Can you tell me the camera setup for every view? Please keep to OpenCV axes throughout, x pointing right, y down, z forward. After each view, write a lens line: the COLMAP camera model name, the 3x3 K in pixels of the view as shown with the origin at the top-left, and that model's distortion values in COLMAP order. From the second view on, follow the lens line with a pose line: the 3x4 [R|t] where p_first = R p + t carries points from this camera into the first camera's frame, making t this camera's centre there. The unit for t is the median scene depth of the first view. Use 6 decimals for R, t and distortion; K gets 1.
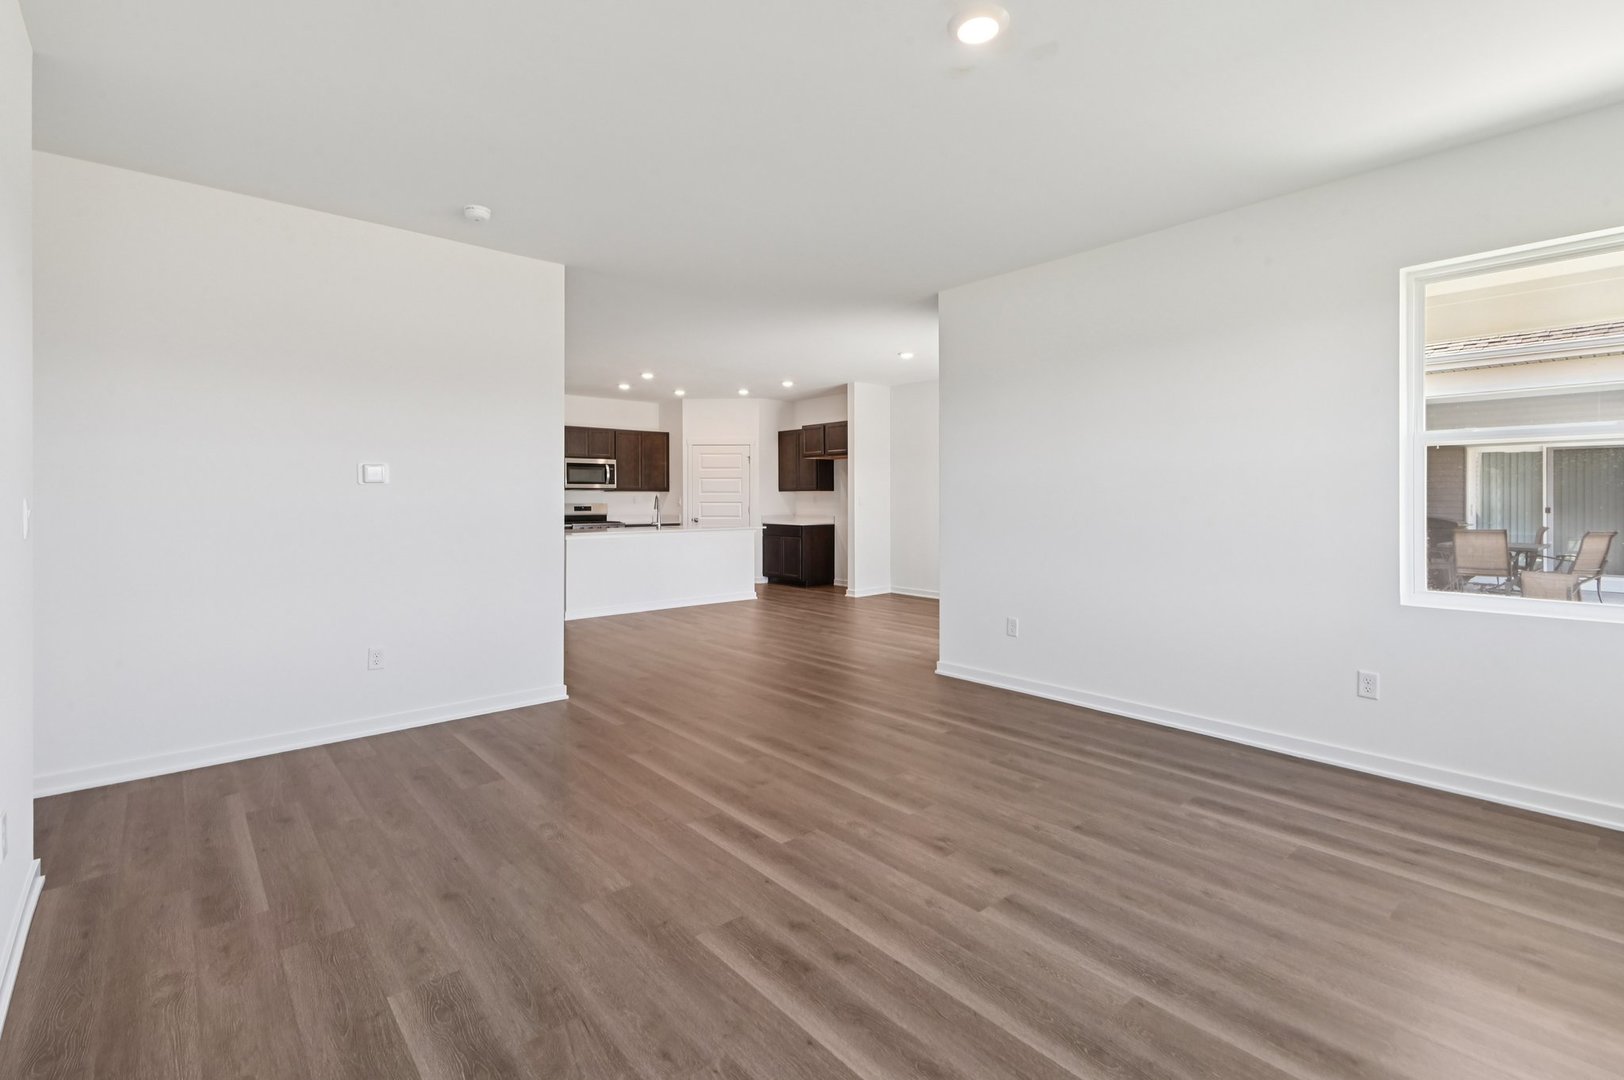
lens RADIAL K [[729.2, 0, 800.9], [0, 729.2, 499.4], [0, 0, 1]] dist [0.014365, -0.000370]
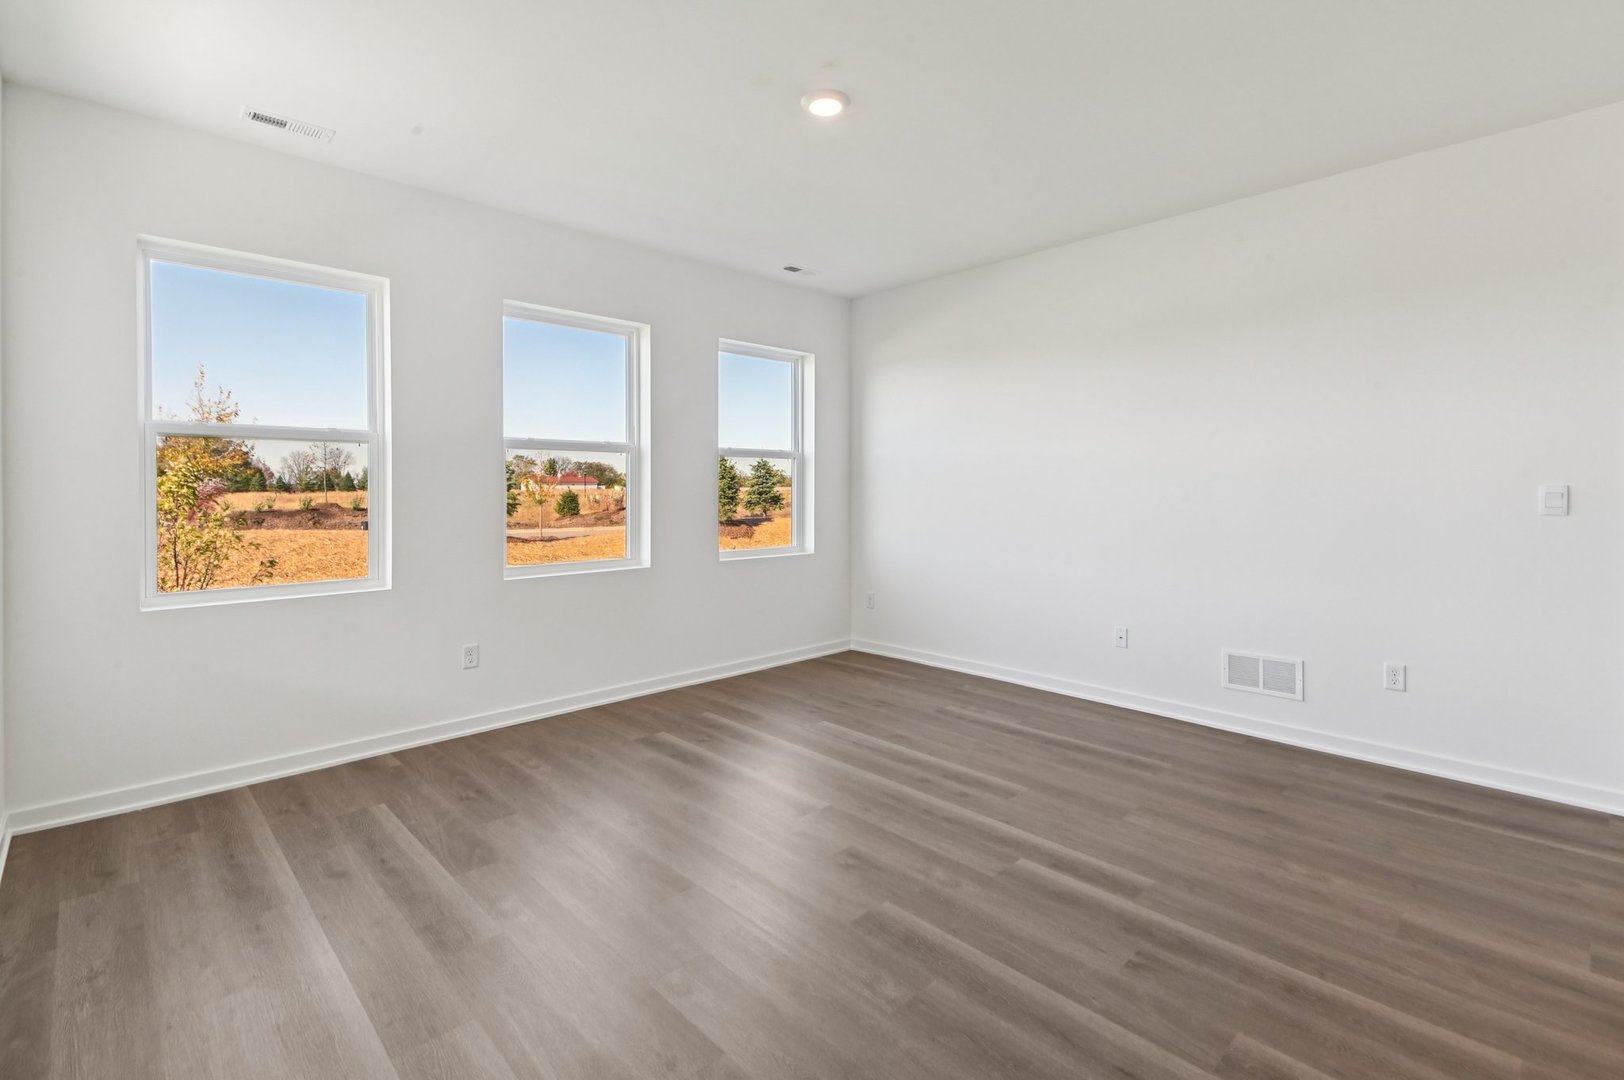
lens RADIAL K [[729.2, 0, 800.9], [0, 729.2, 499.4], [0, 0, 1]] dist [0.014365, -0.000370]
pose [[-0.998675, 0.006467, -0.051046, 0.290368], [0.005813, 0.999899, 0.012958, 0.000812], [0.051124, 0.012644, -0.998612, 1.857572]]
